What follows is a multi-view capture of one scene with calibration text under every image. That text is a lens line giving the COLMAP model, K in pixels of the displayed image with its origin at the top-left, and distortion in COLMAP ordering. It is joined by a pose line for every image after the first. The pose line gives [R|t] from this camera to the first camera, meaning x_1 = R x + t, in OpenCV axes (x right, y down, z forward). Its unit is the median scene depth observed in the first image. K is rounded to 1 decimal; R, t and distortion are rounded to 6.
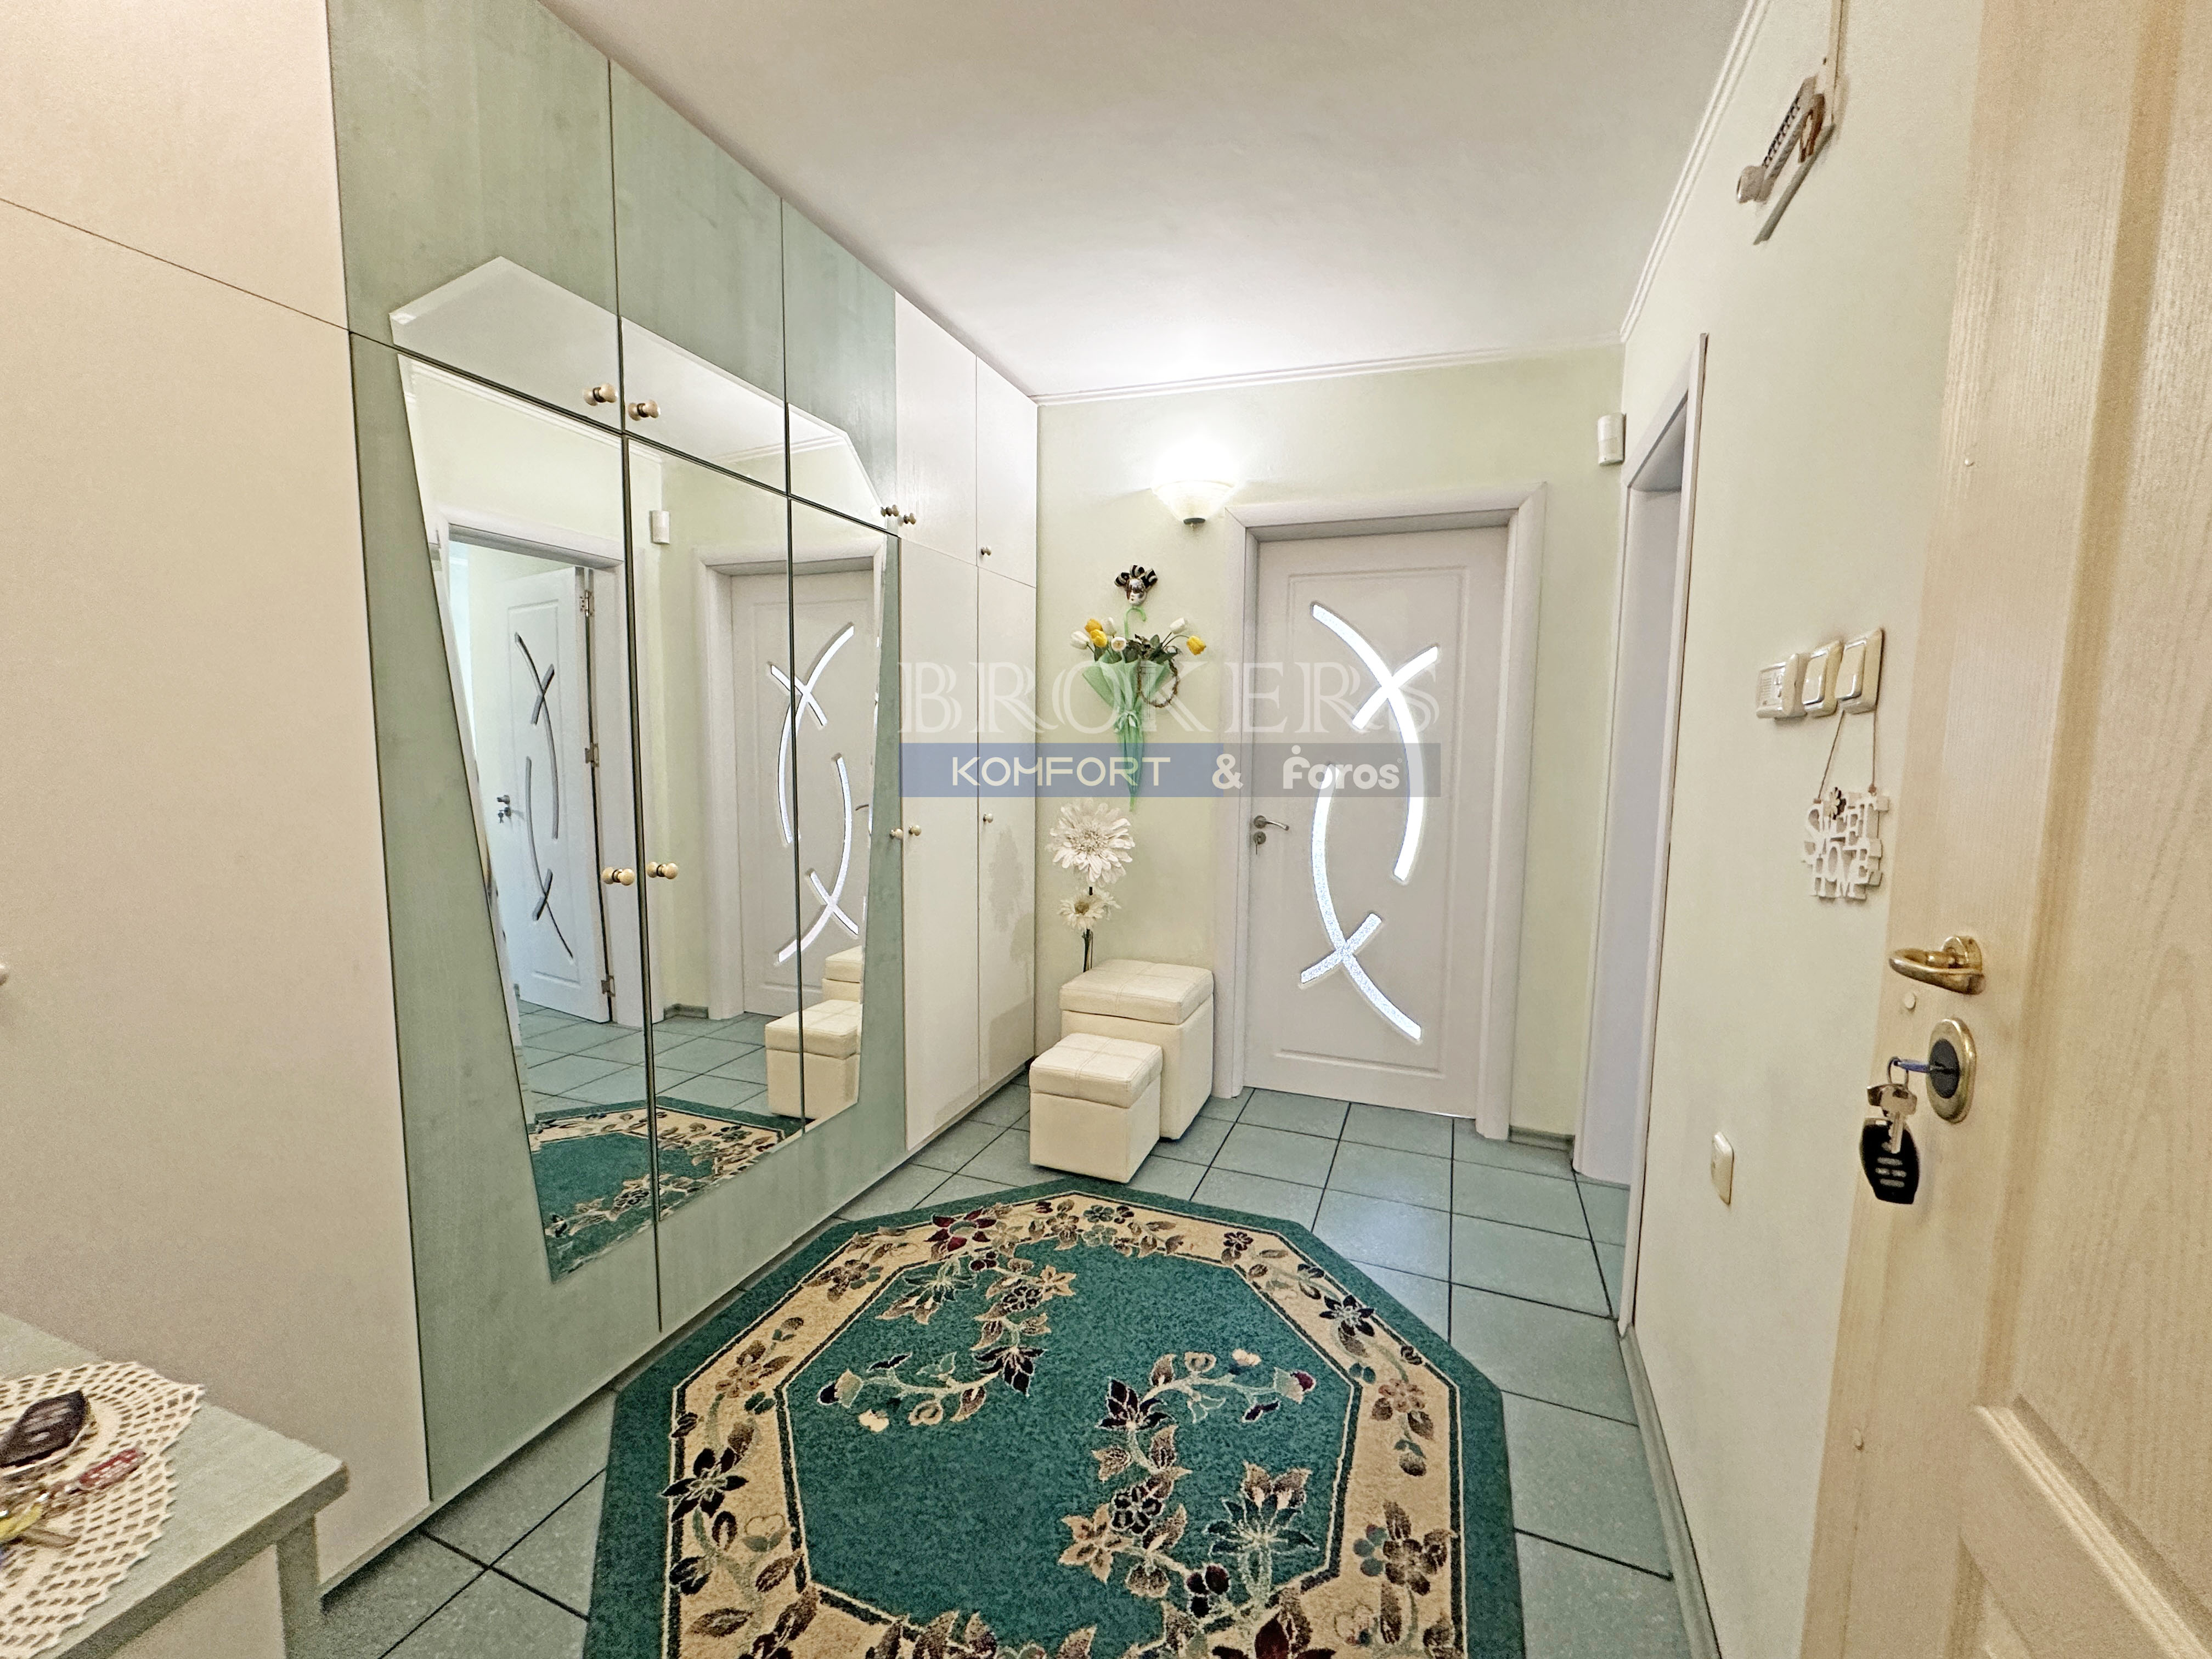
lens RADIAL K [[880.0, 0, 1102.2], [0, 880.0, 829.5], [0, 0, 1]] dist [-0.002648, 0.000521]
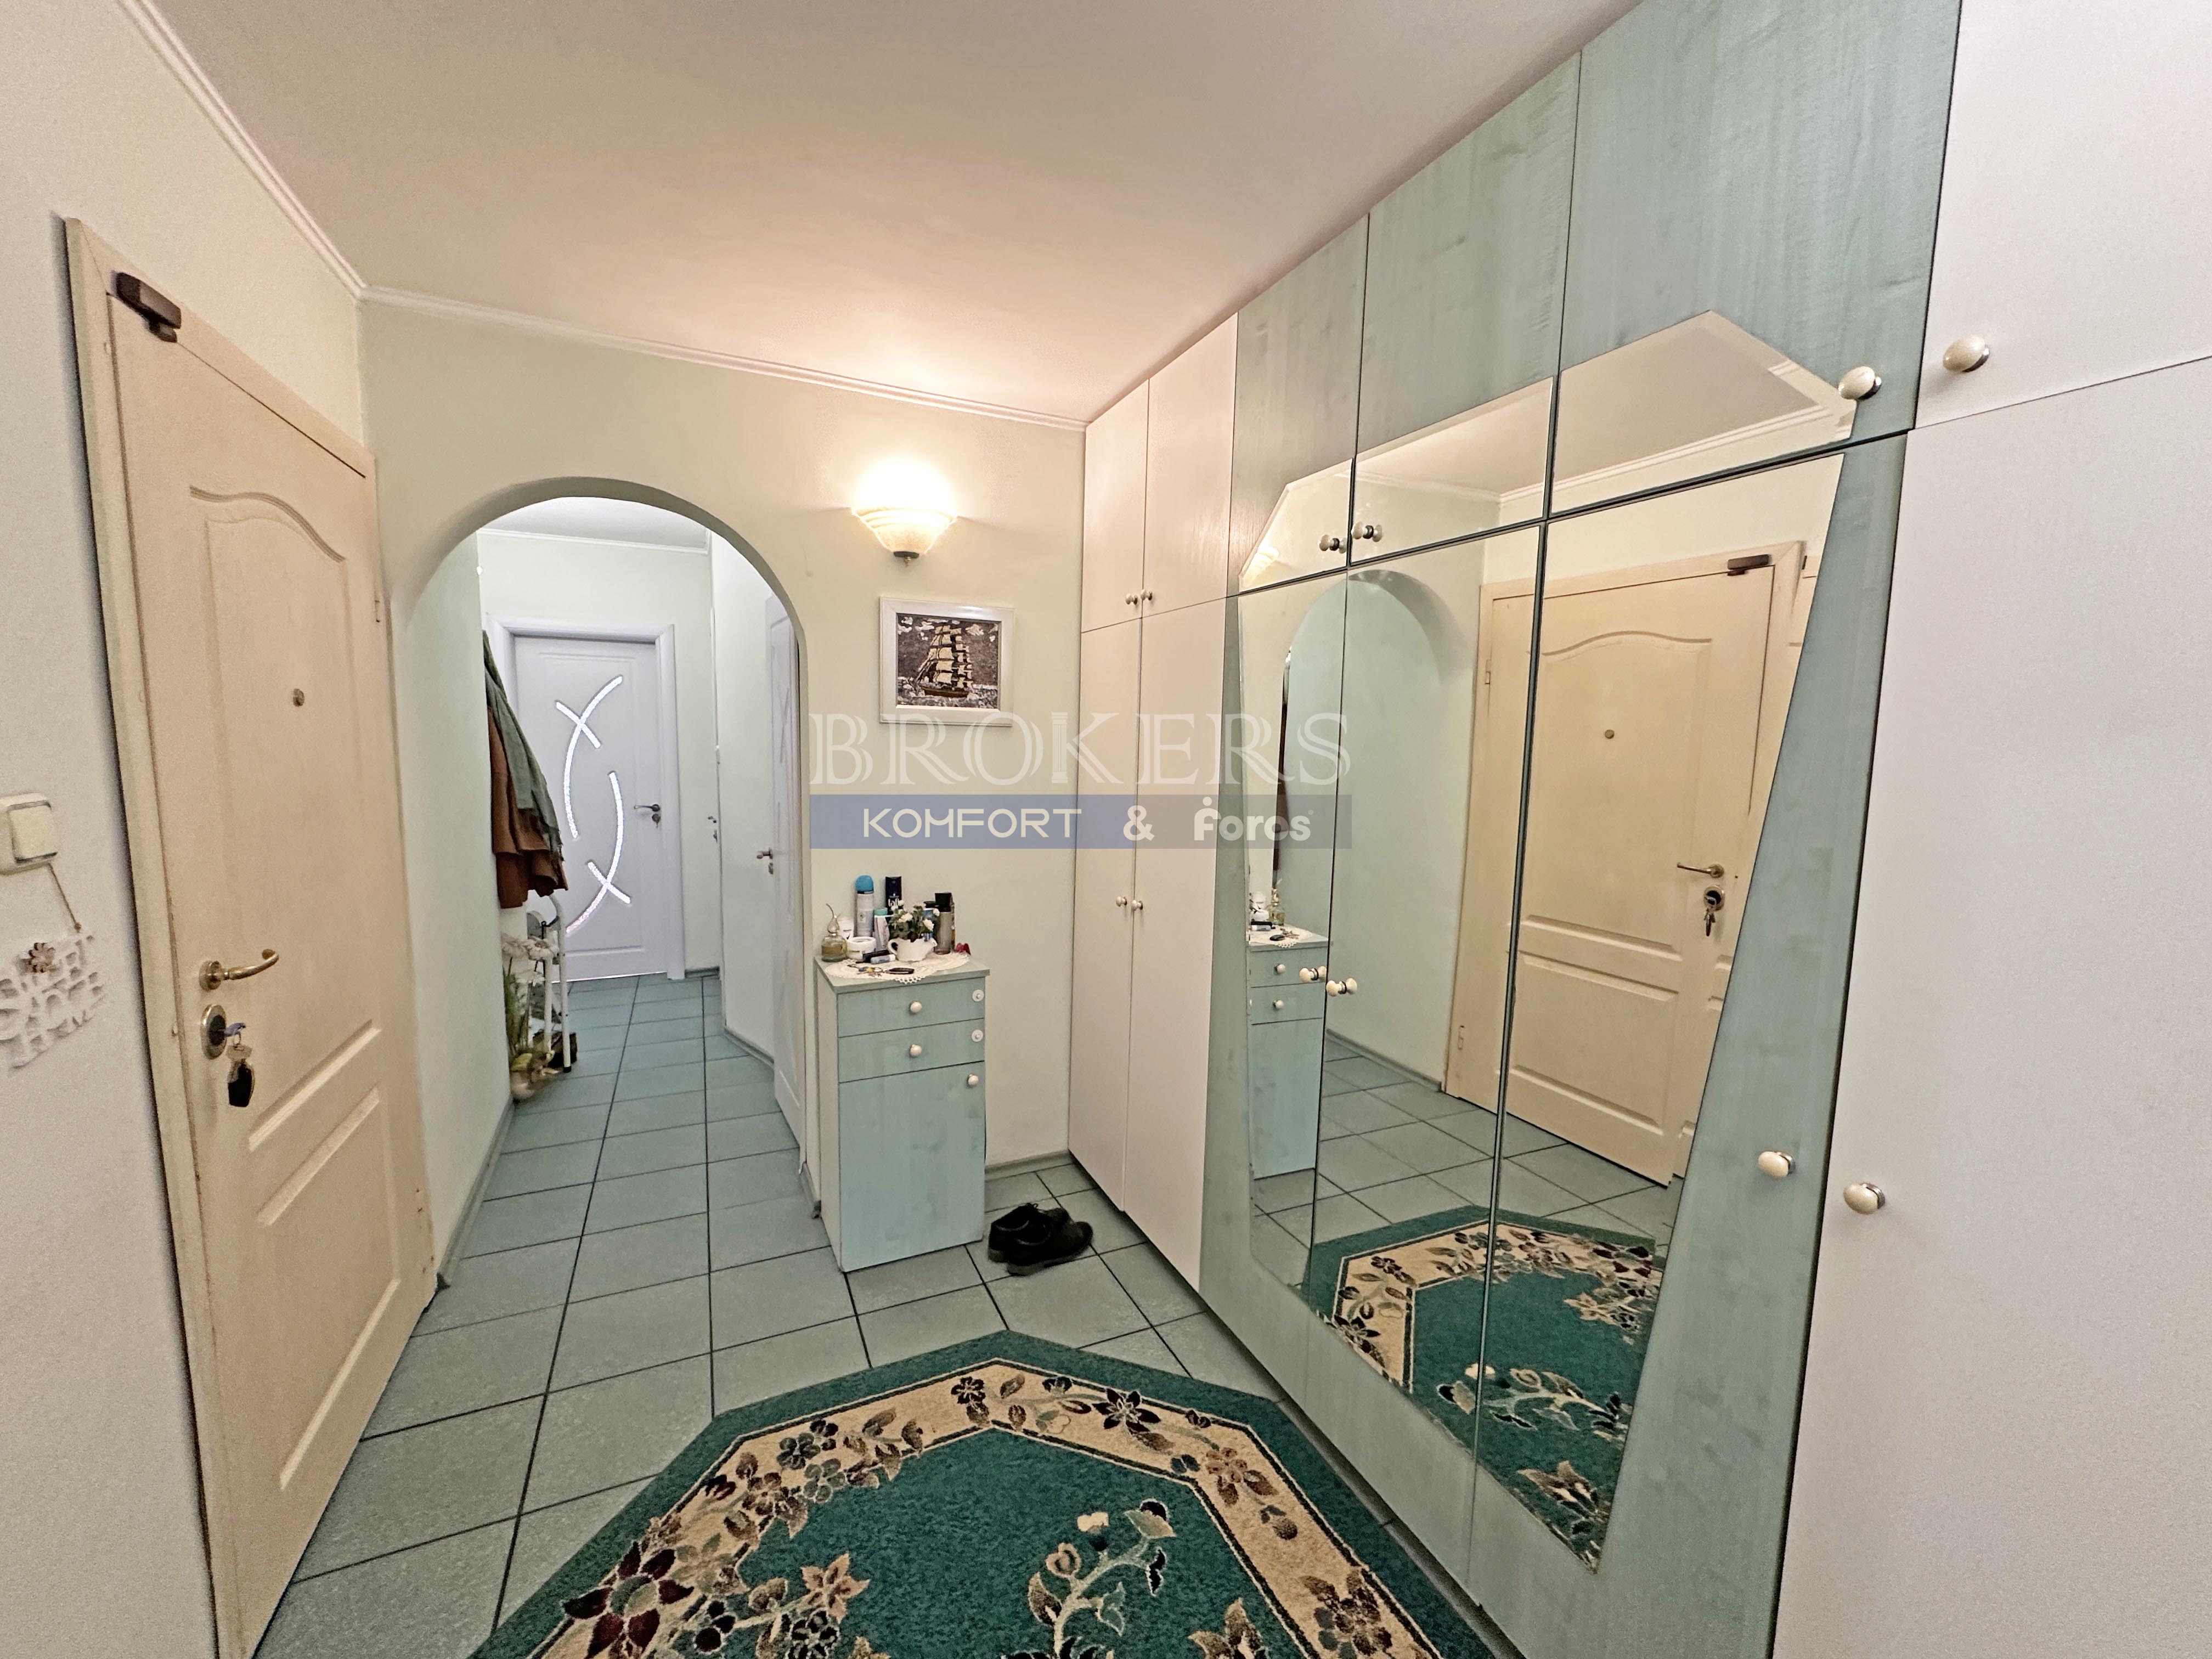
lens RADIAL K [[880.0, 0, 1102.2], [0, 880.0, 829.5], [0, 0, 1]] dist [-0.002648, 0.000521]
pose [[-0.687349, 0.052977, -0.724393, 0.443090], [-0.099557, 0.981051, 0.166212, -0.296379], [0.719472, 0.186364, -0.669050, 1.584622]]
